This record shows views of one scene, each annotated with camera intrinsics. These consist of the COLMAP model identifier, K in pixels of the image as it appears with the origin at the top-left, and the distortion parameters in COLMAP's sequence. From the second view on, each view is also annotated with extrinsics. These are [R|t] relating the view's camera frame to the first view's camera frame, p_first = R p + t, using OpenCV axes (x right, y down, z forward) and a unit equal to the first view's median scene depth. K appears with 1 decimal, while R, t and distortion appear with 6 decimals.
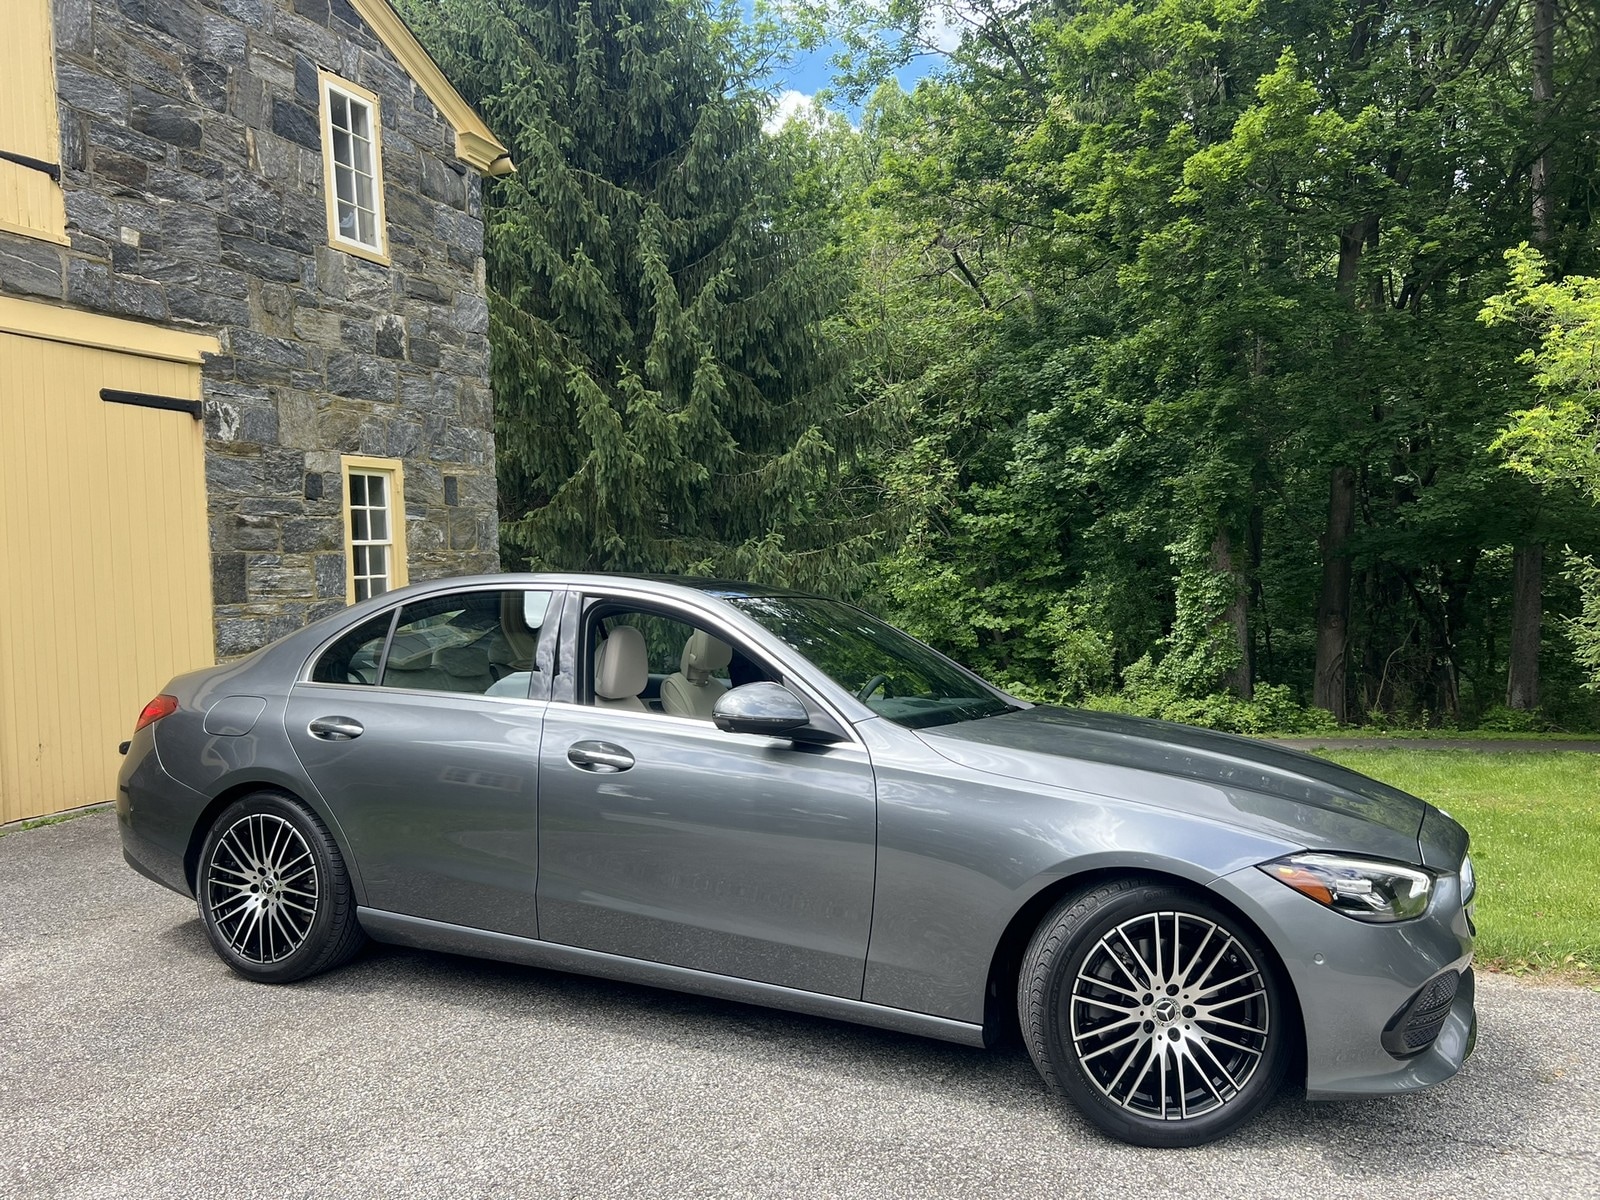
lens RADIAL K [[1203.8, 0, 792.1], [0, 1203.8, 599.4], [0, 0, 1]] dist [0.038568, -0.042964]
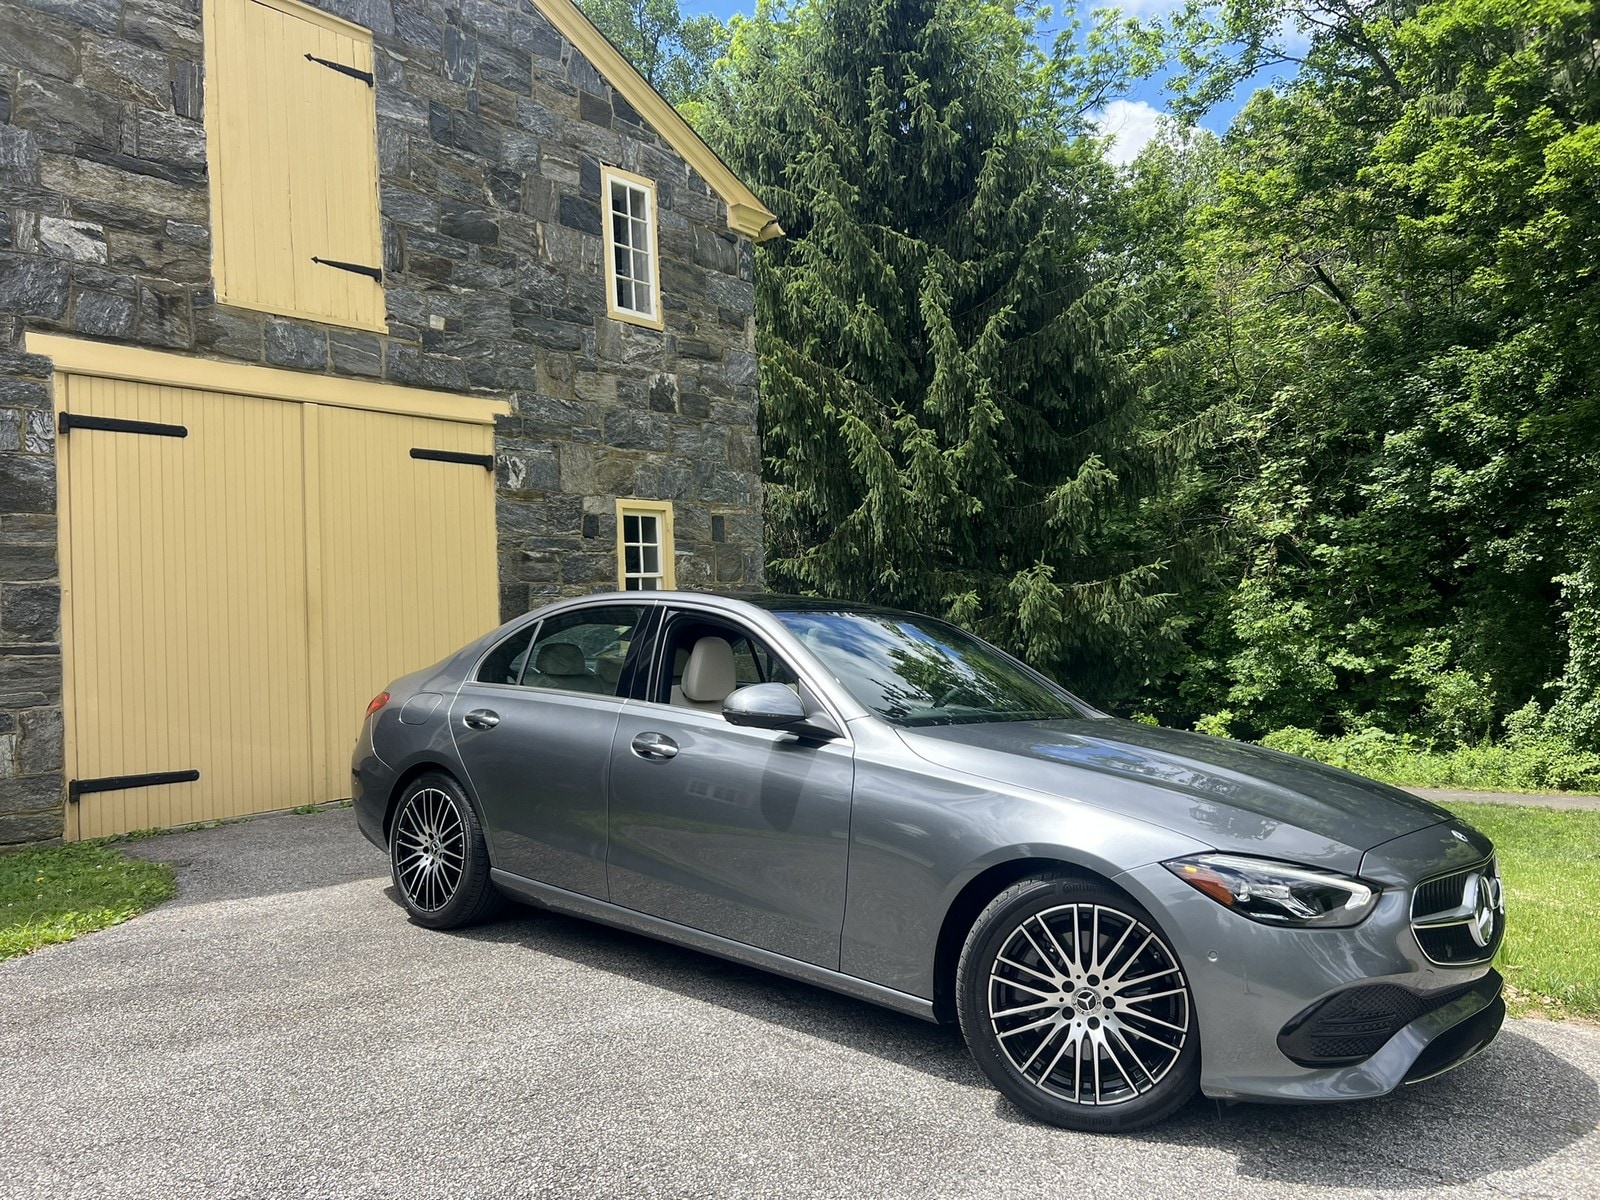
lens RADIAL K [[1209.4, 0, 806.9], [0, 1209.4, 600.1], [0, 0, 1]] dist [0.045718, -0.057102]
pose [[0.953533, -0.002388, -0.301279, 0.136104], [-0.007384, 0.999483, -0.031293, 0.010407], [0.301198, 0.032063, 0.953022, -0.028167]]
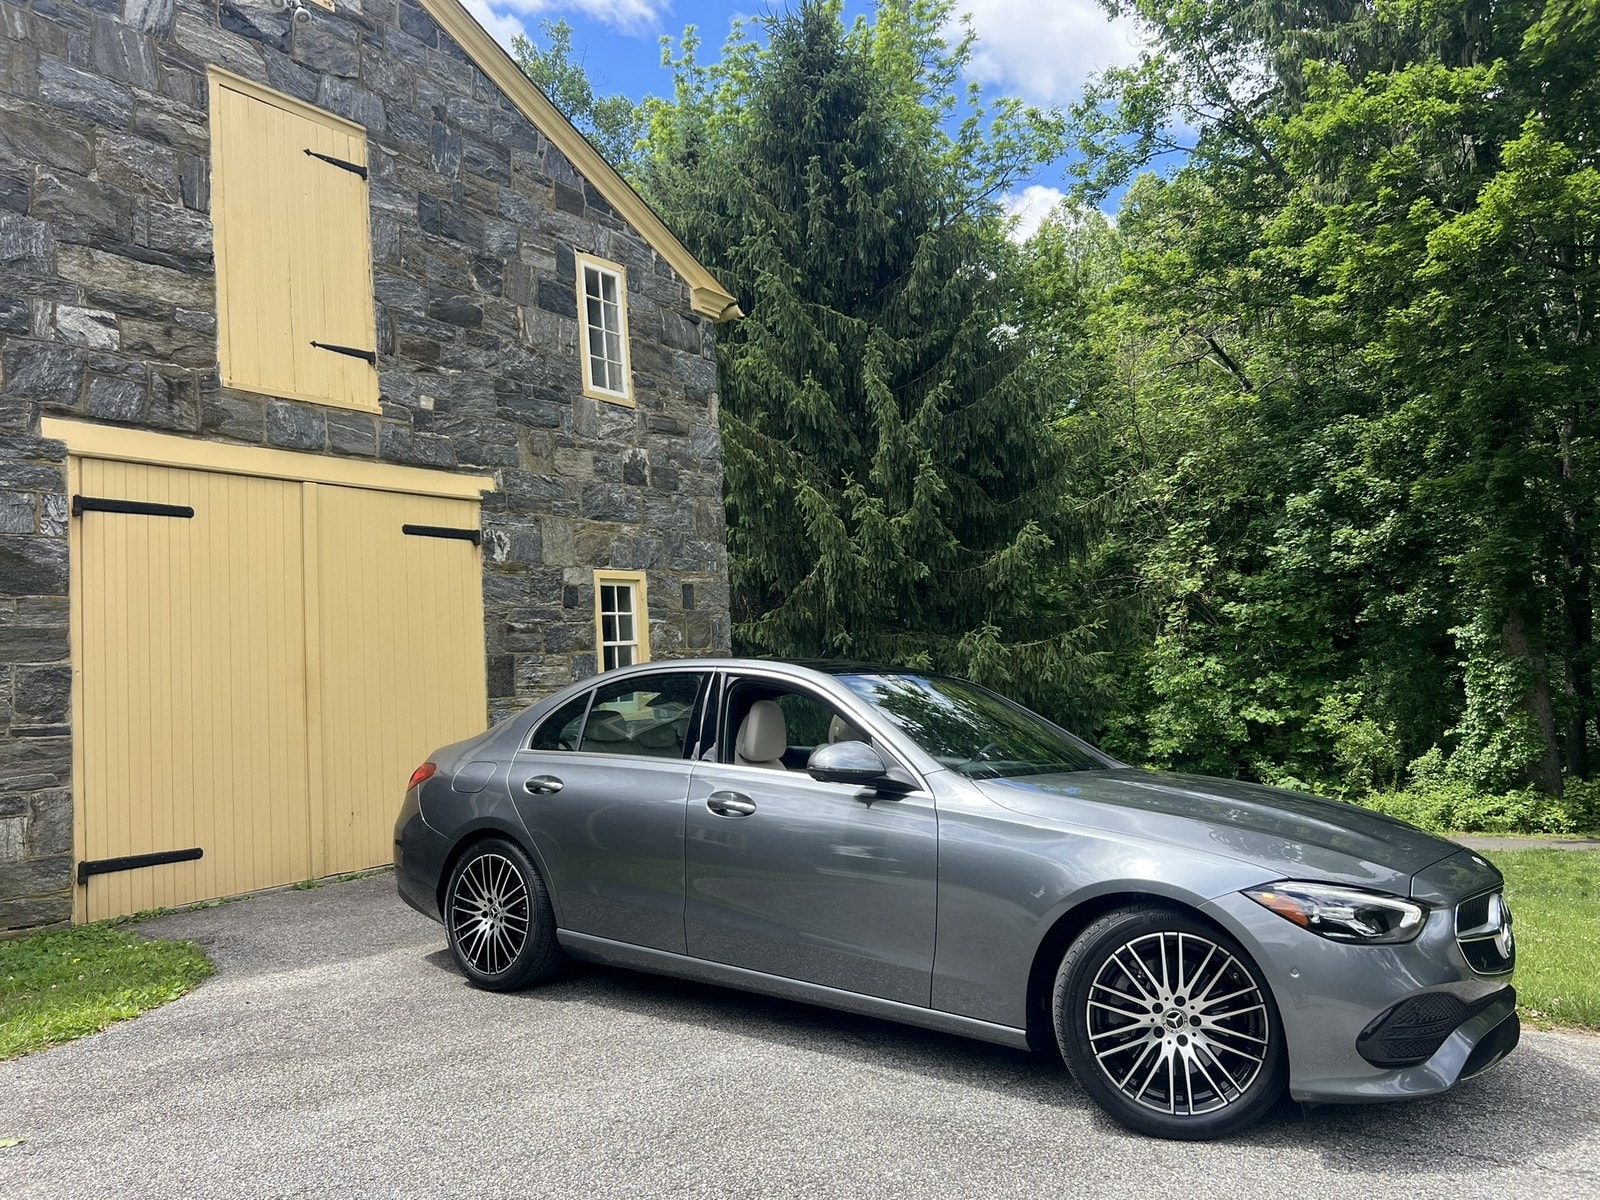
lens RADIAL K [[1213.4, 0, 797.2], [0, 1213.4, 590.4], [0, 0, 1]] dist [0.052592, -0.069282]
pose [[0.973234, -0.035813, -0.227008, 0.081628], [0.015338, 0.995703, -0.091323, 0.010712], [0.229303, 0.085397, 0.969602, -0.088691]]
